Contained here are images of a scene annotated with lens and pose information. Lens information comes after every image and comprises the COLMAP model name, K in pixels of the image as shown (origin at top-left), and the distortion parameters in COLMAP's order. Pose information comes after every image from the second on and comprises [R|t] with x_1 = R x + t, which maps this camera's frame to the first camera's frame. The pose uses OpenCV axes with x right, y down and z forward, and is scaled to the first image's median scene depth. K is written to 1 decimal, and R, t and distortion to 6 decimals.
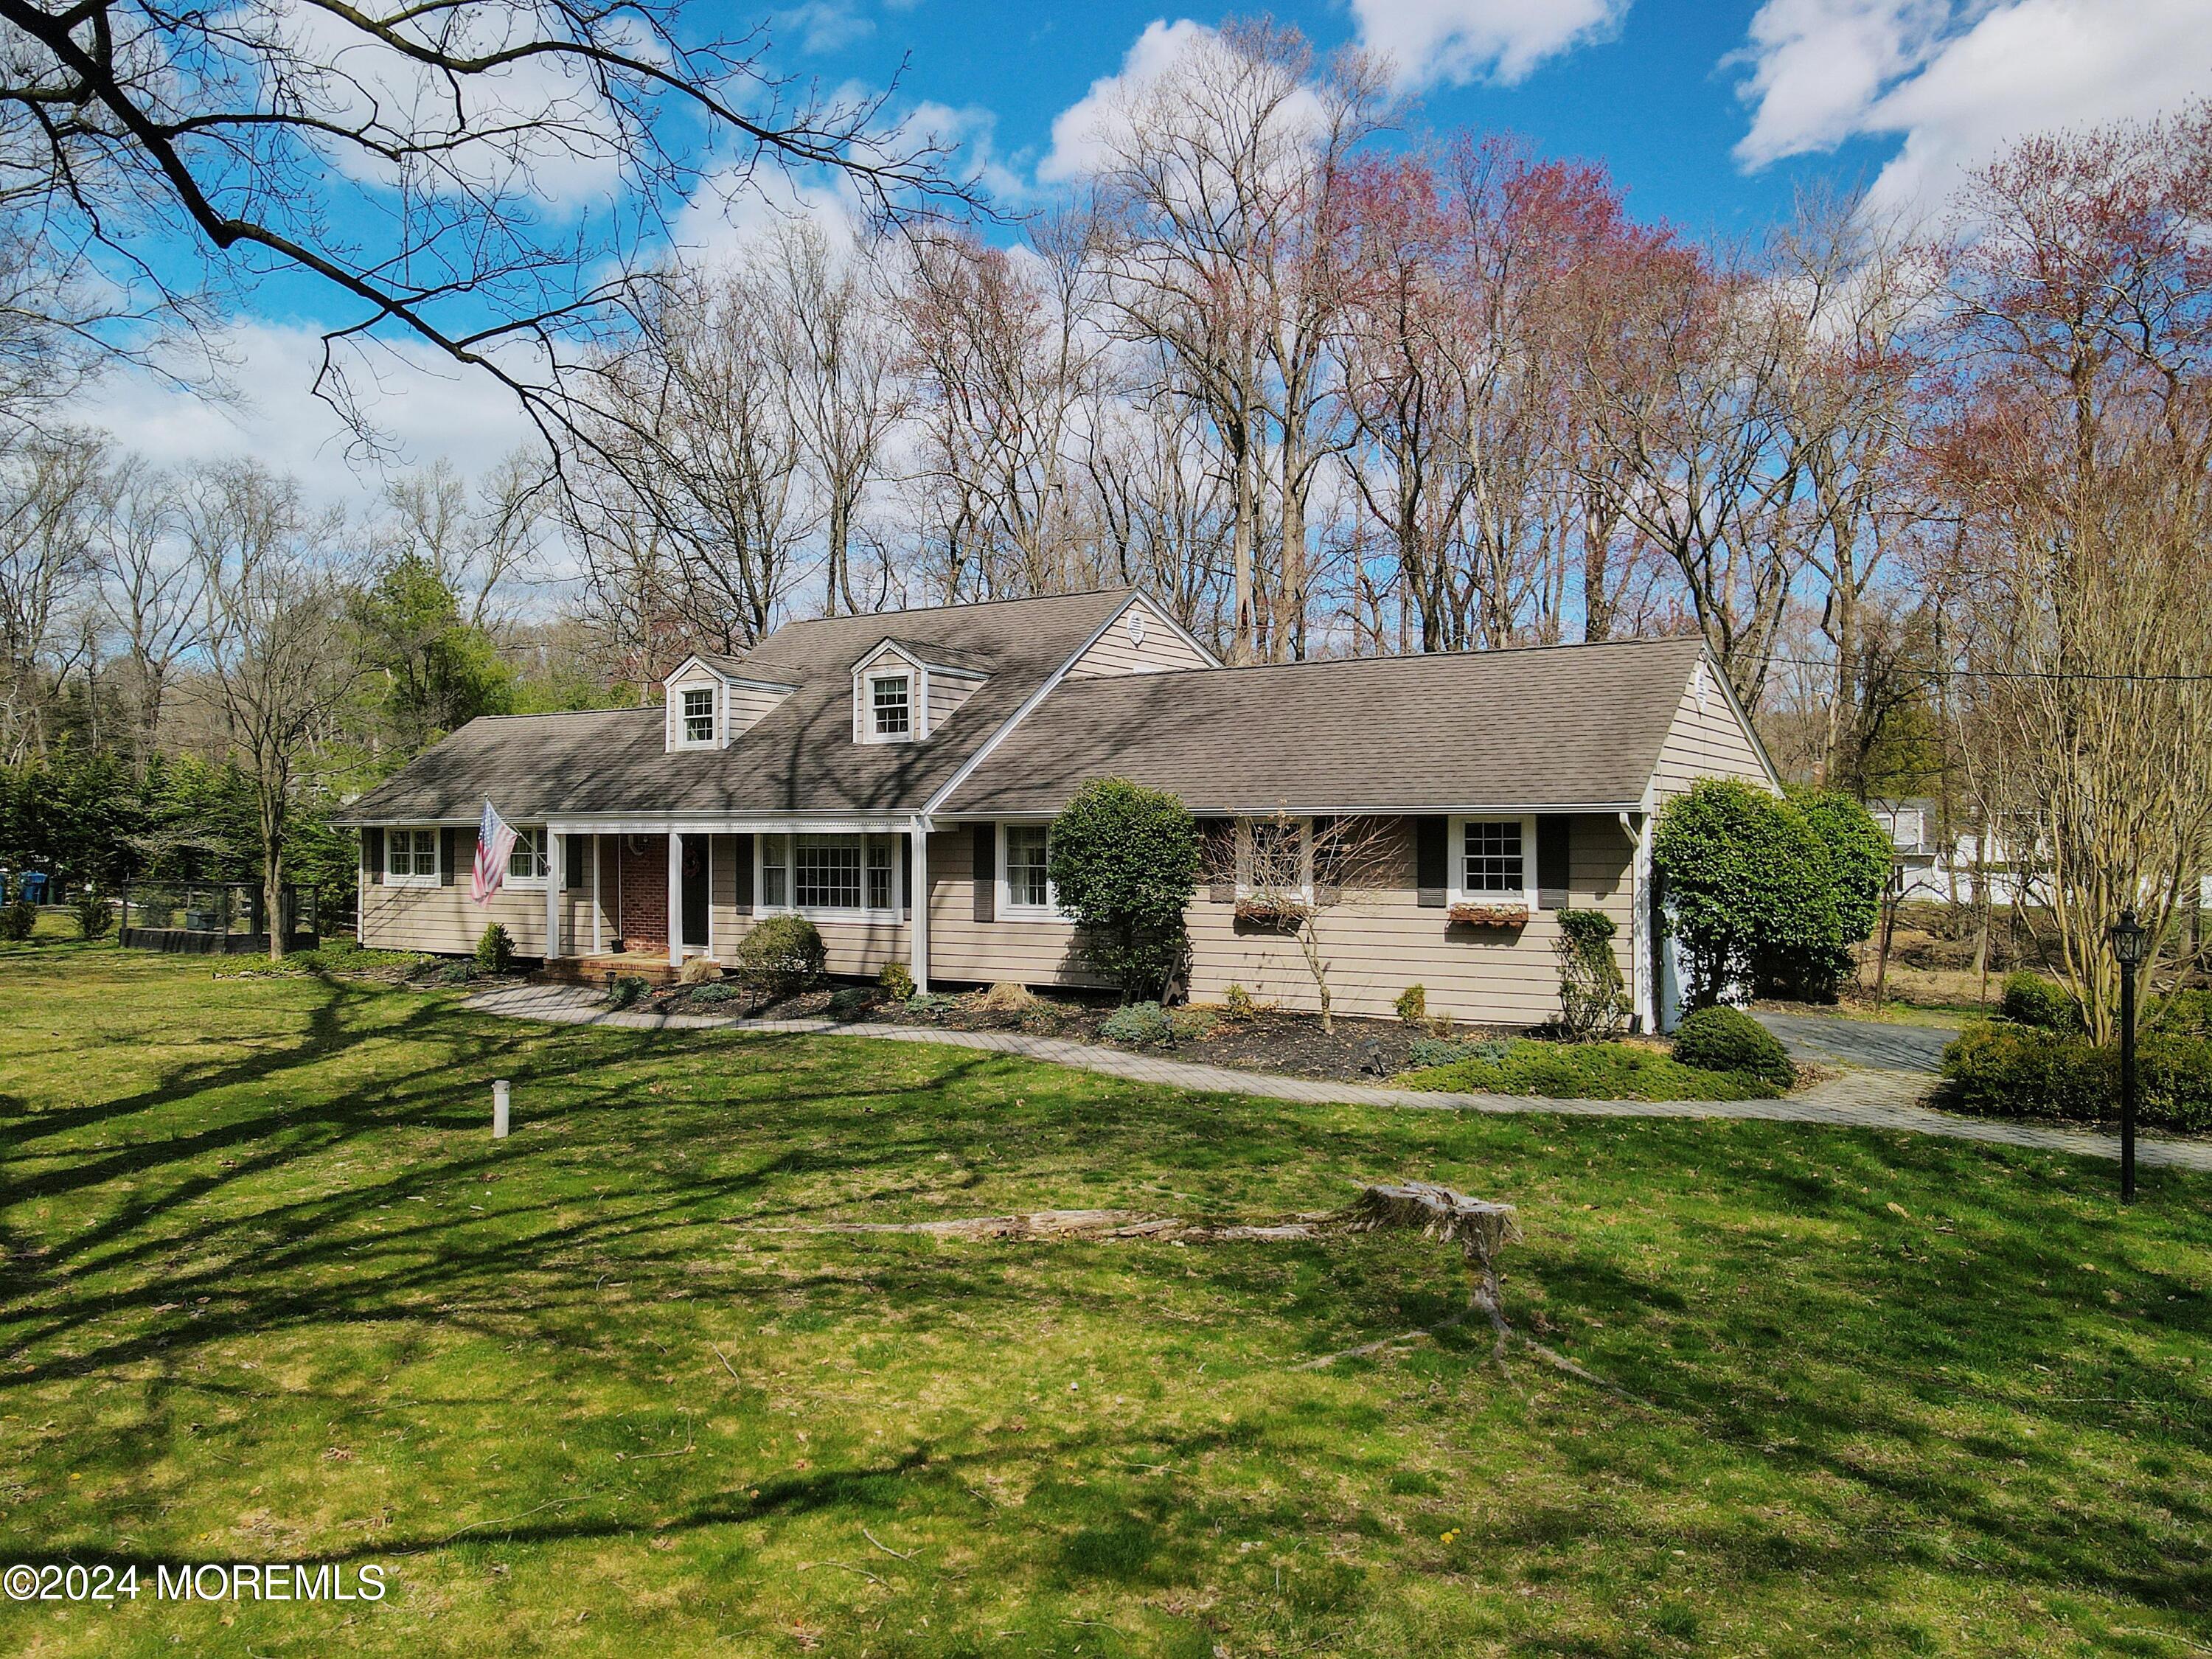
lens RADIAL K [[1635.9, 0, 1106.6], [0, 1635.9, 800.5], [0, 0, 1]] dist [0.012203, 0.001375]
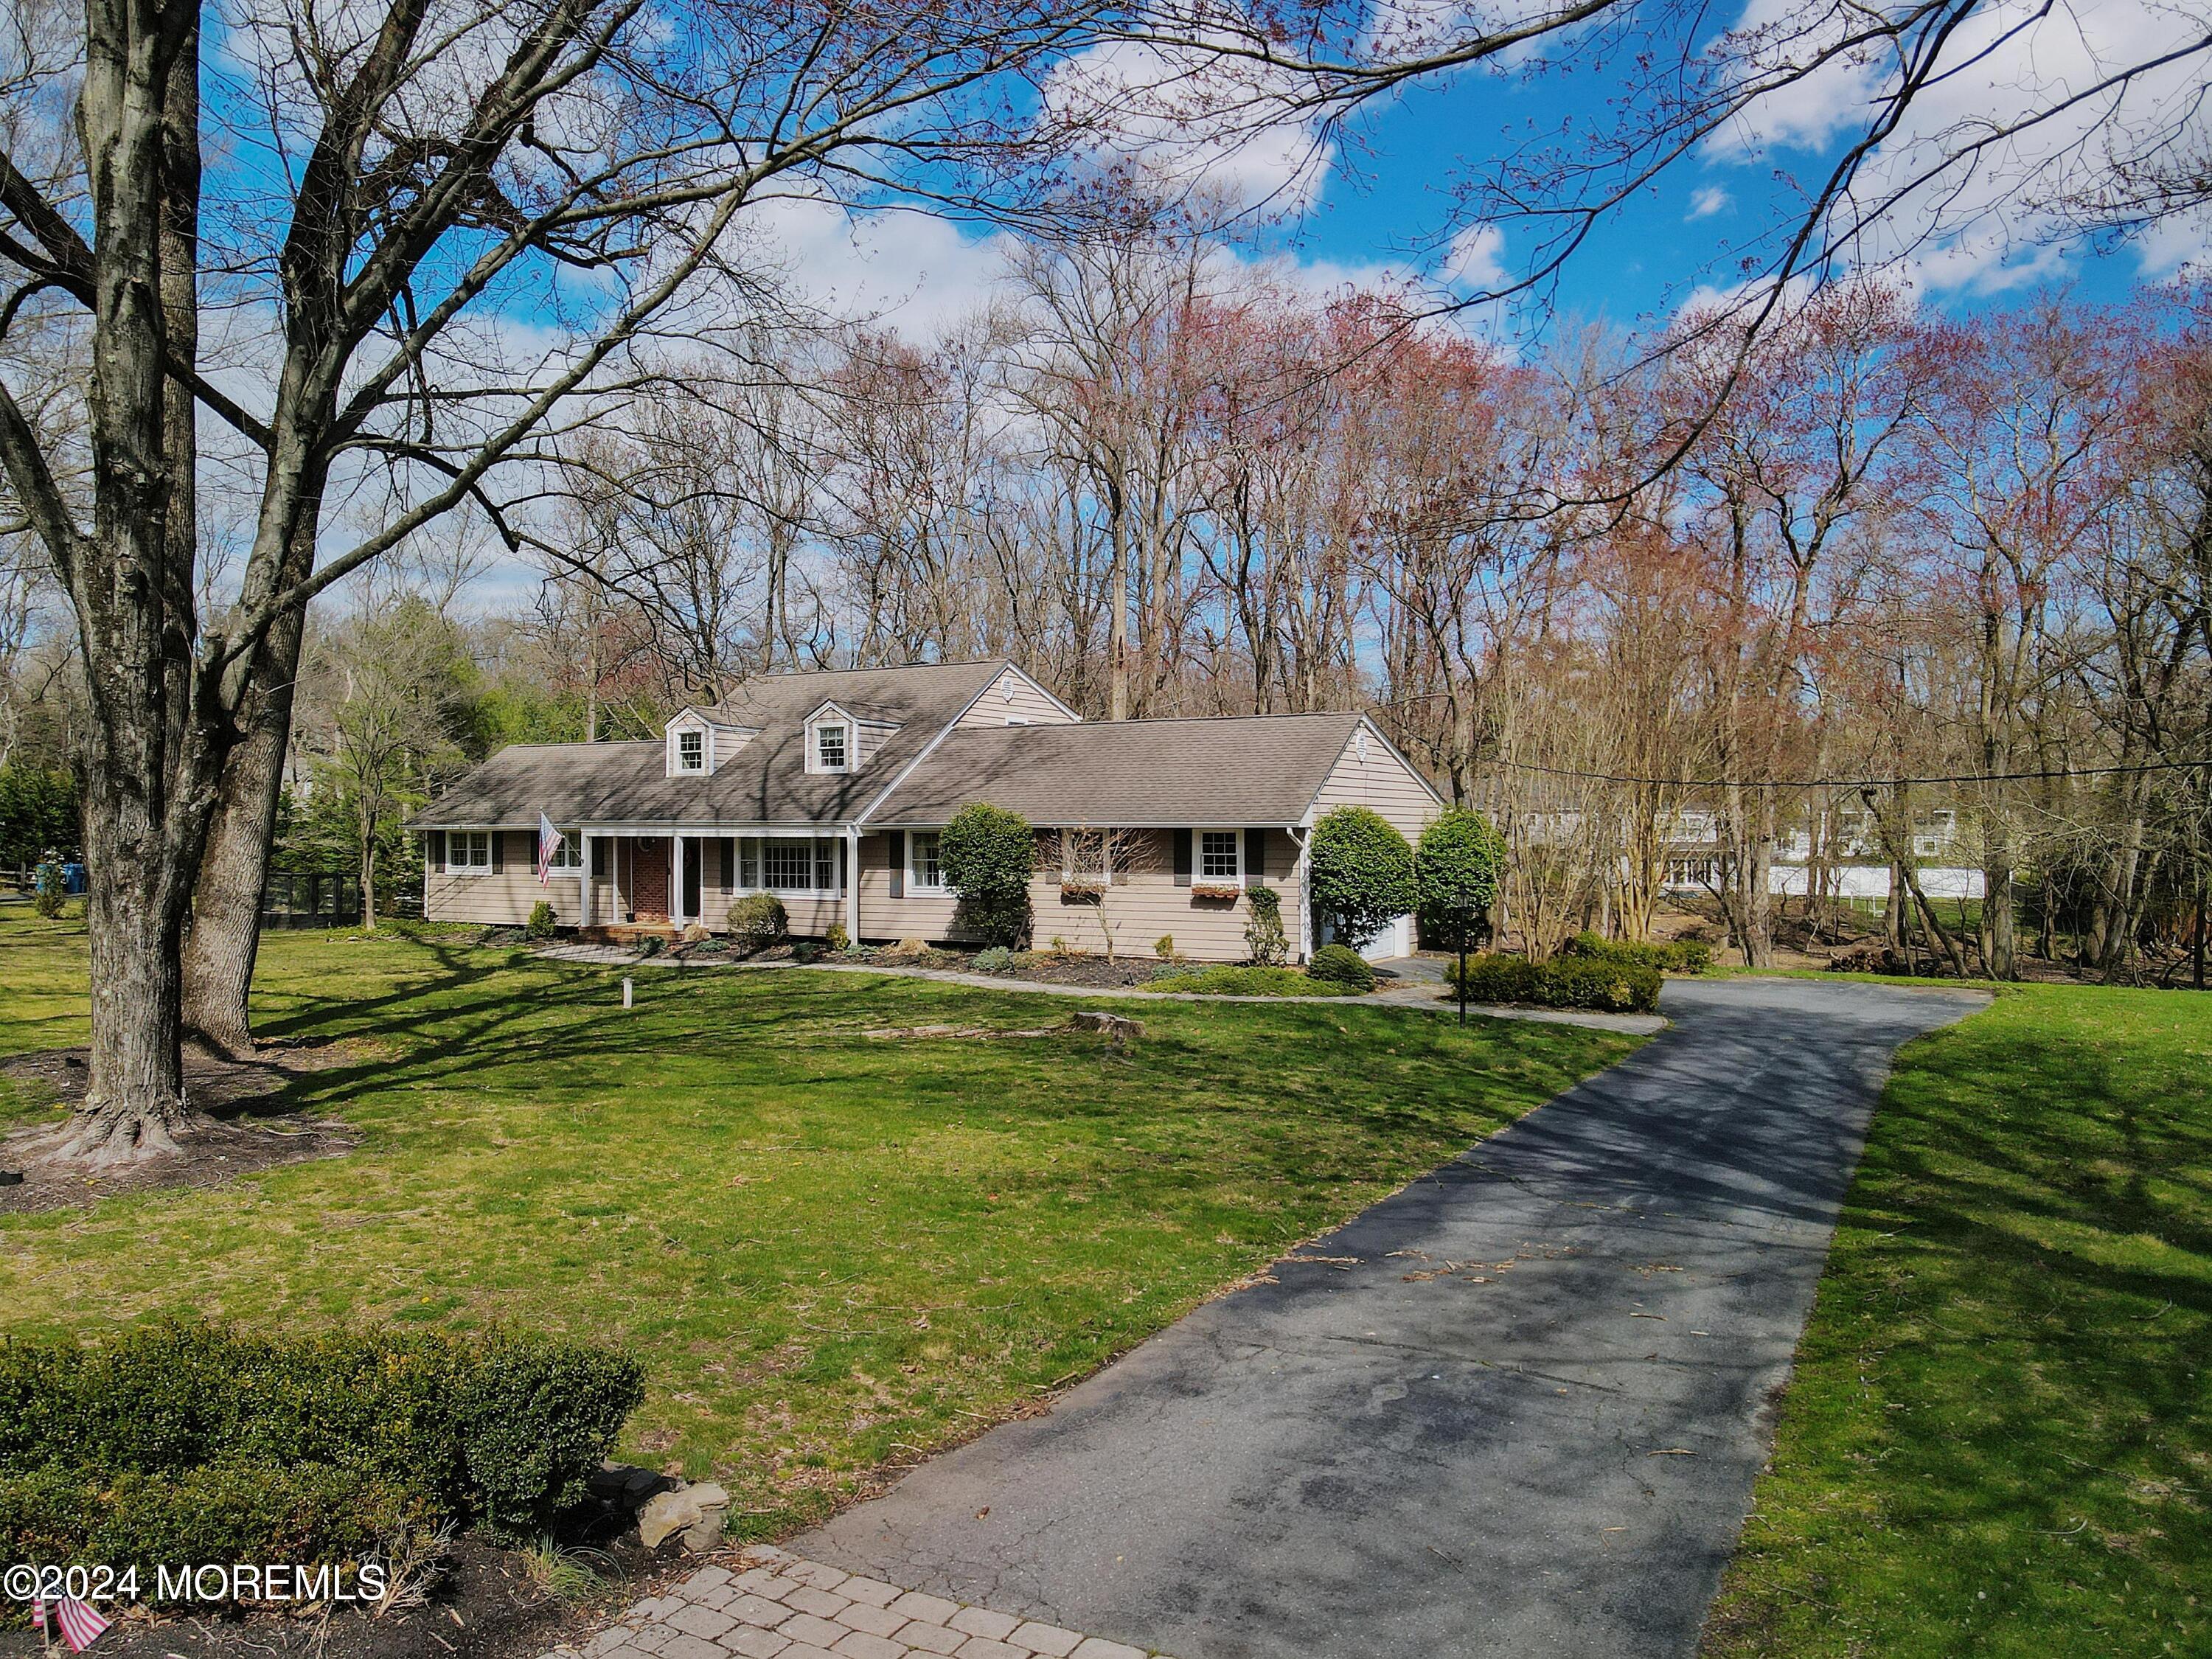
lens RADIAL K [[1728.7, 0, 1101.4], [0, 1728.7, 795.4], [0, 0, 1]] dist [0.001640, 0.002713]
pose [[0.999258, 0.002196, 0.038453, 0.045320], [-0.002323, 0.999992, 0.003246, -0.021750], [-0.038446, -0.003333, 0.999255, -0.521411]]
